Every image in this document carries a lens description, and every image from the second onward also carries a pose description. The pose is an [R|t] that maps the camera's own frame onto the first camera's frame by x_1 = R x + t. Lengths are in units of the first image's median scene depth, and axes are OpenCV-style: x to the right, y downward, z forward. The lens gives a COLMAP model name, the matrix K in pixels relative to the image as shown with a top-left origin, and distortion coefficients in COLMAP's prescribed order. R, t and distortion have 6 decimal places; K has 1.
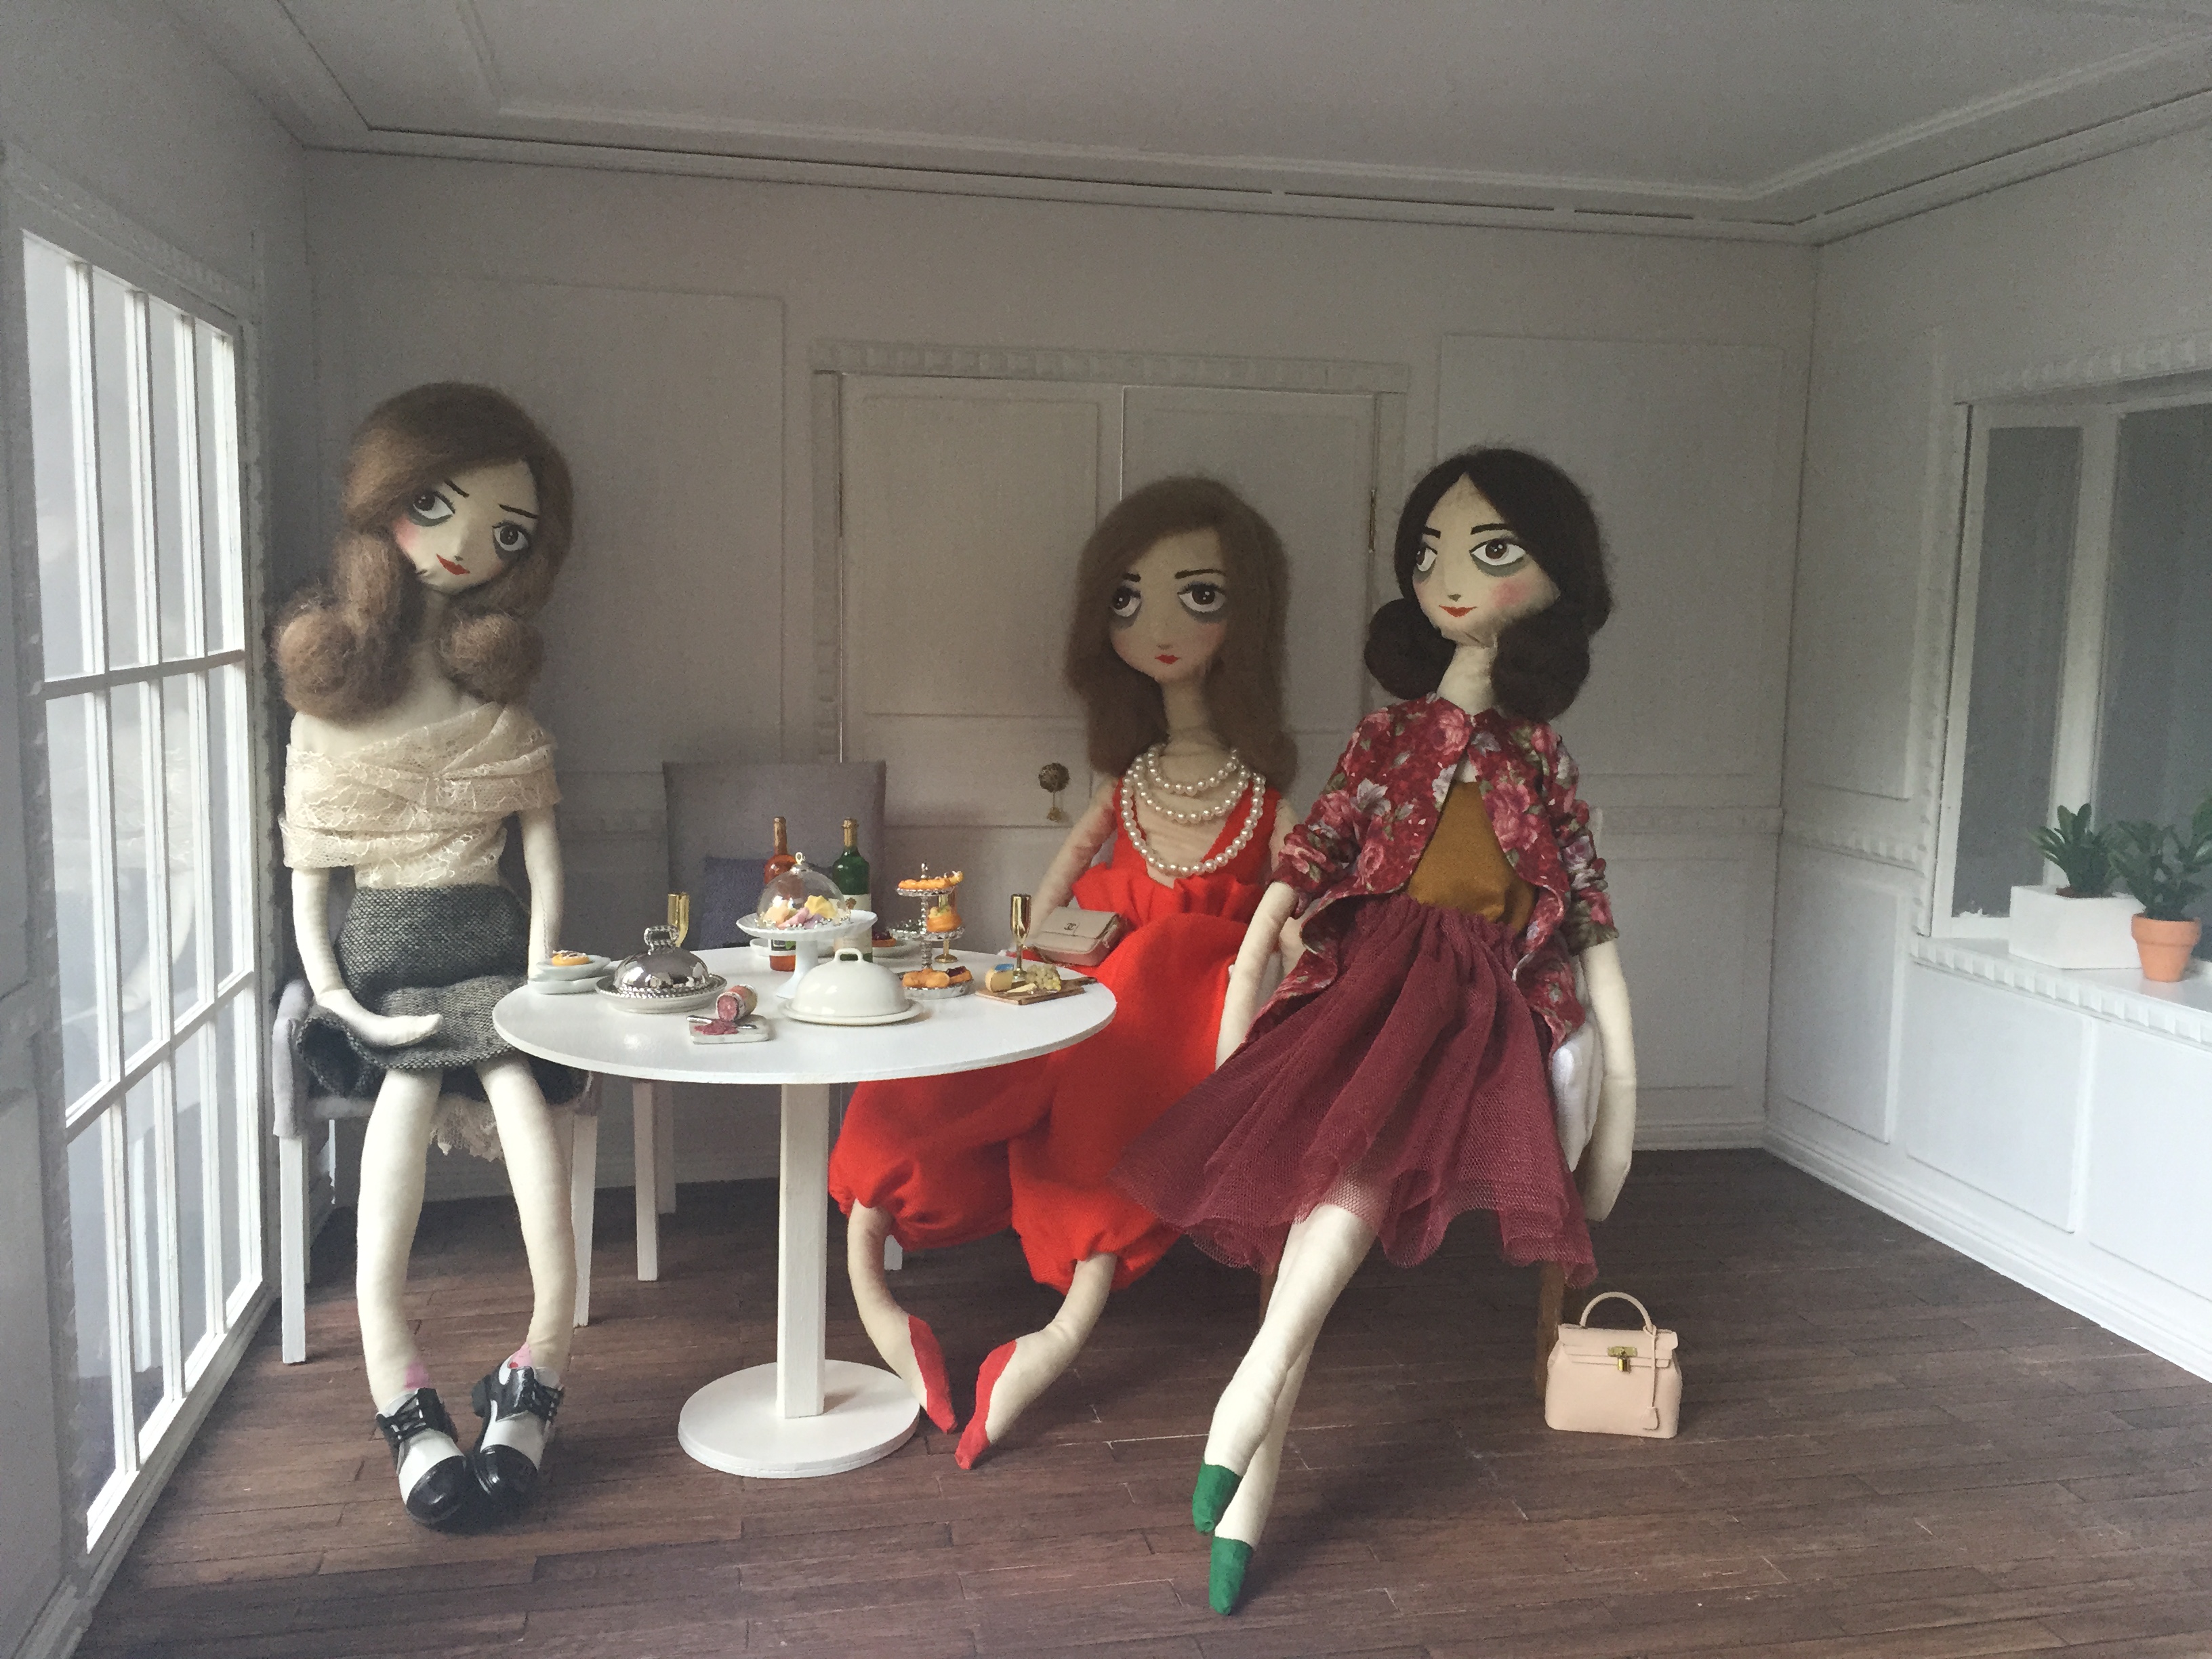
lens RADIAL K [[1912.7, 0, 1106.6], [0, 1912.7, 827.4], [0, 0, 1]] dist [-0.007526, -0.008522]
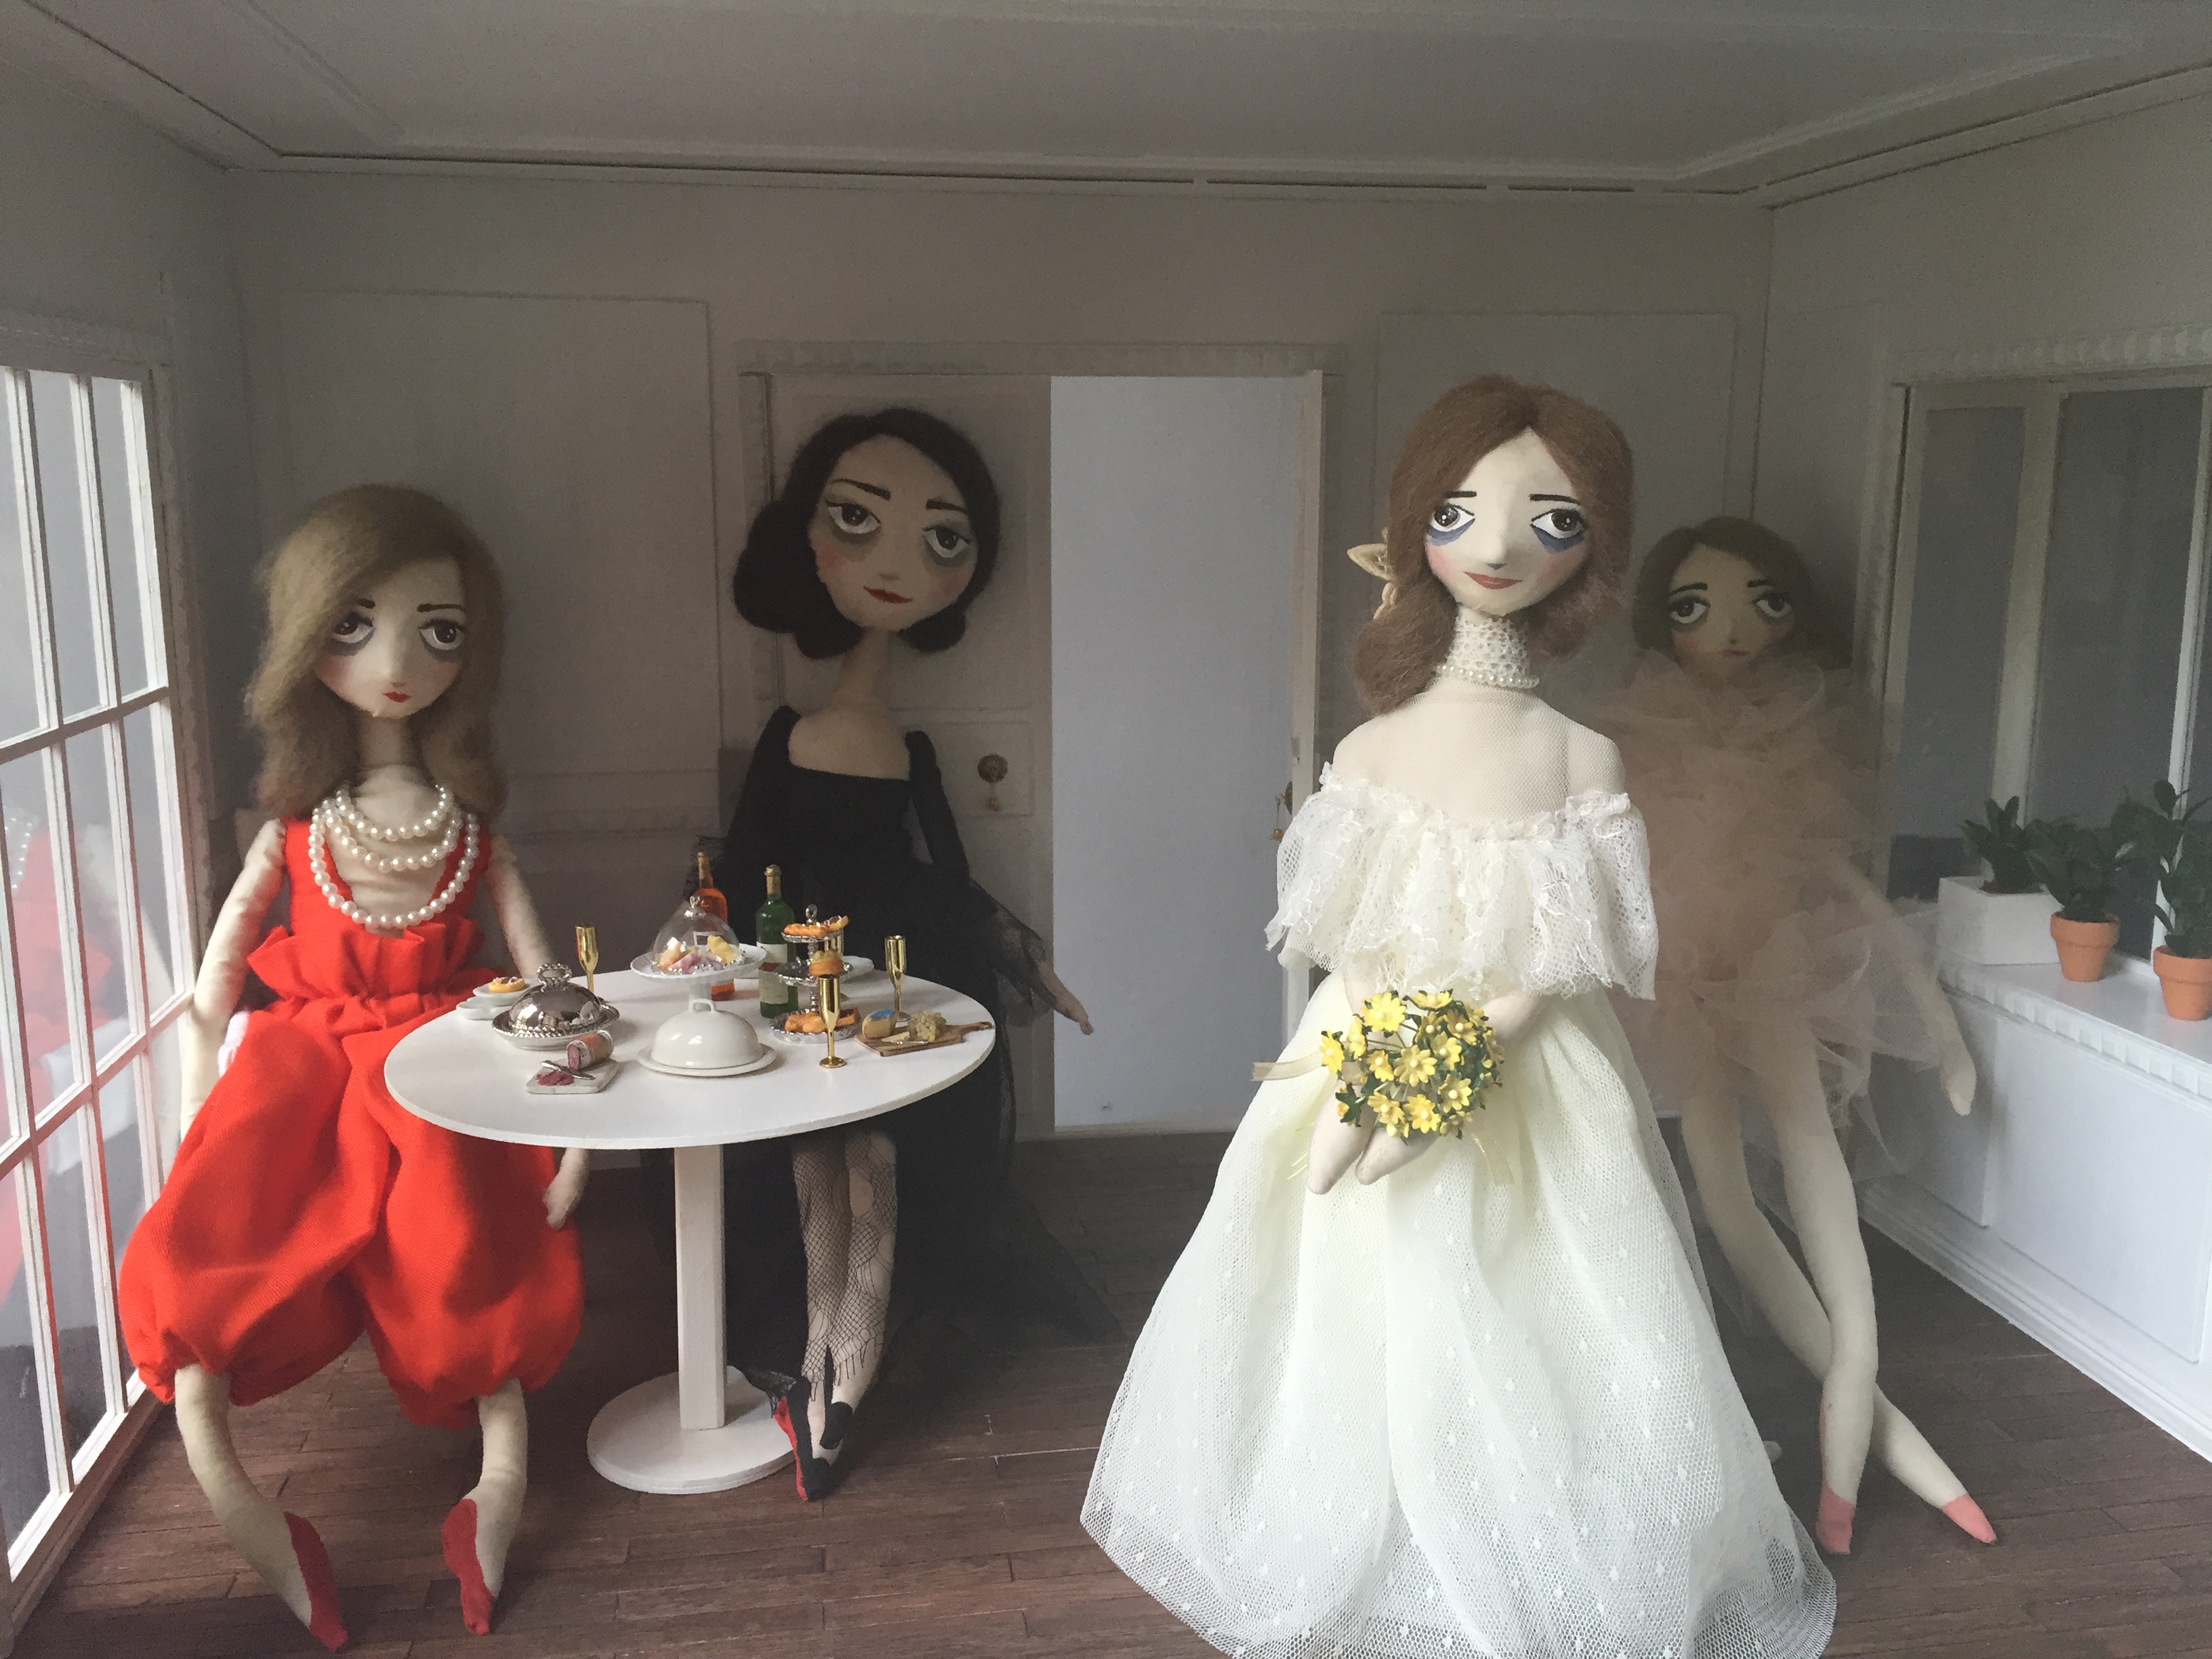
lens RADIAL K [[1912.7, 0, 1106.6], [0, 1912.7, 827.4], [0, 0, 1]] dist [-0.007526, -0.008522]
pose [[0.998983, -0.010891, -0.043745, 0.113975], [0.013676, 0.997864, 0.063873, -0.088207], [0.042956, -0.064406, 0.996999, -0.012031]]
